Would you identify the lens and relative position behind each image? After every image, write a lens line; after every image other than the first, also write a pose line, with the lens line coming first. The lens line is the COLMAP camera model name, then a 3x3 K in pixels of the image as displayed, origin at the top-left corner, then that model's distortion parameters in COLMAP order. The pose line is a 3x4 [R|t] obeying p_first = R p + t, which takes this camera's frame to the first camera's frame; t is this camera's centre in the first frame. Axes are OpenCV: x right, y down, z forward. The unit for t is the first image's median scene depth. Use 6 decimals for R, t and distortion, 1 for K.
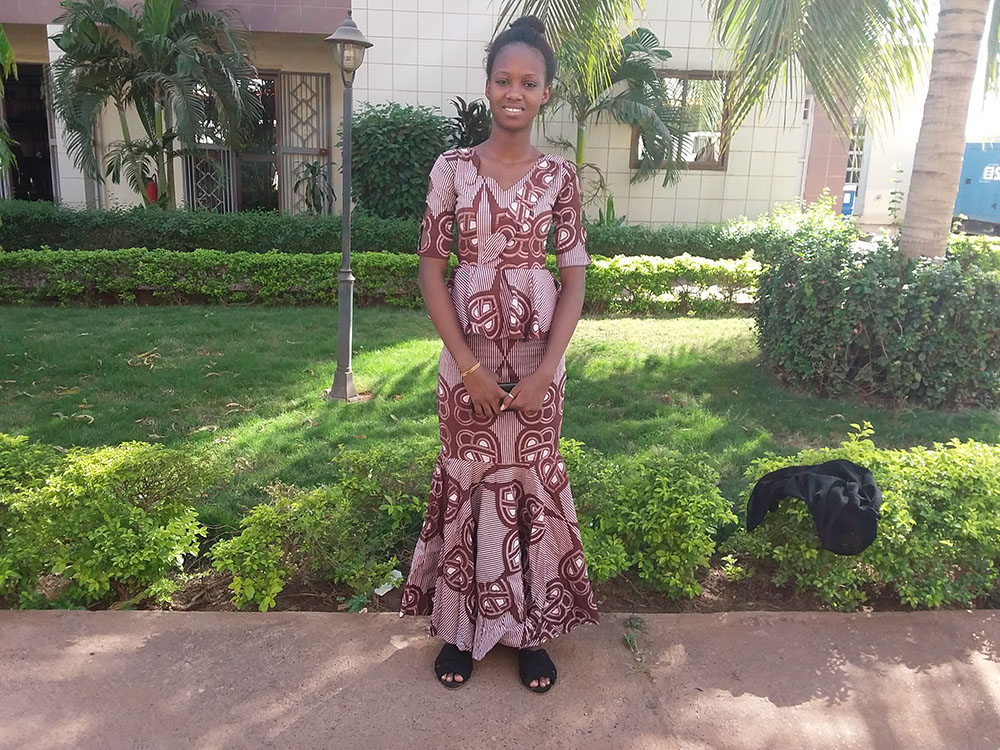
lens RADIAL K [[816.8, 0, 496.7], [0, 816.8, 353.8], [0, 0, 1]] dist [0.118468, -0.196784]
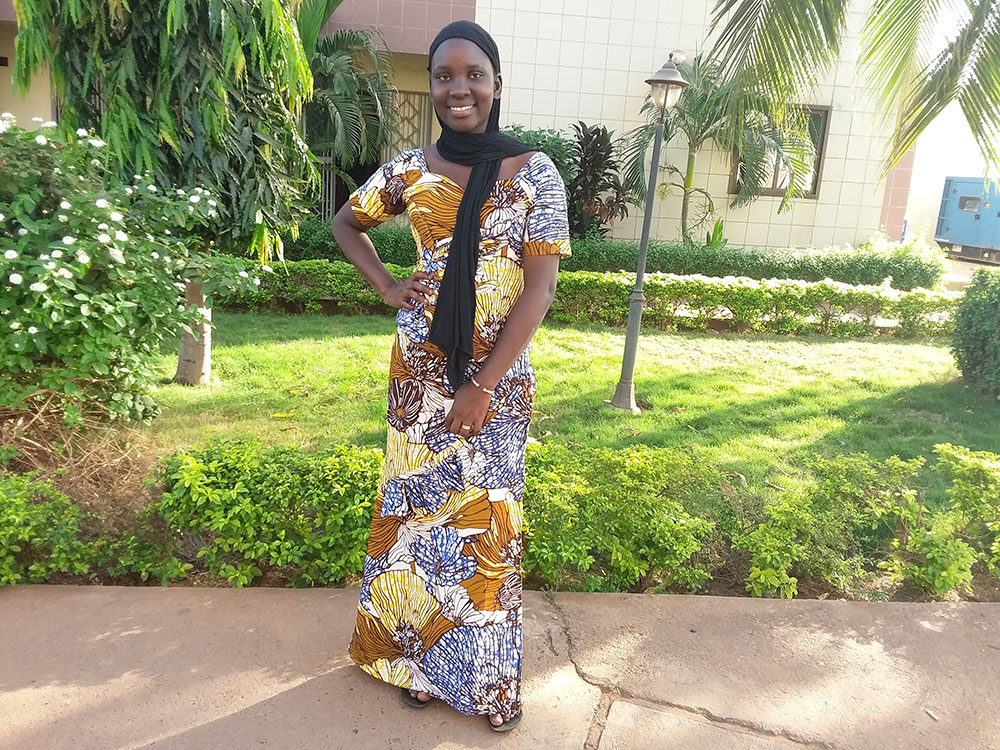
lens RADIAL K [[795.9, 0, 495.0], [0, 795.9, 372.4], [0, 0, 1]] dist [0.124051, -0.221676]
pose [[0.998489, 0.022127, 0.050292, -0.260130], [-0.022726, 0.999677, 0.011361, -0.001096], [-0.050024, -0.012487, 0.998670, -0.029903]]
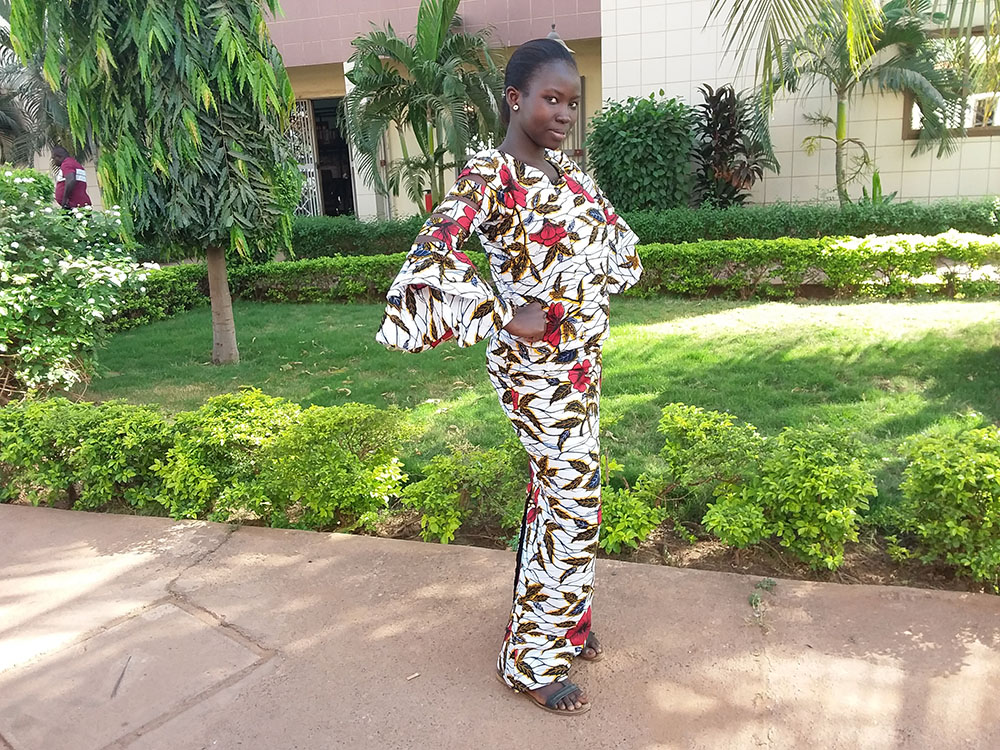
lens RADIAL K [[819.6, 0, 486.0], [0, 819.6, 353.4], [0, 0, 1]] dist [0.138014, -0.245422]
pose [[0.937755, 0.000924, -0.347297, 0.070383], [0.000380, 0.999993, 0.003685, 0.010080], [0.347298, -0.003588, 0.937748, -0.038127]]
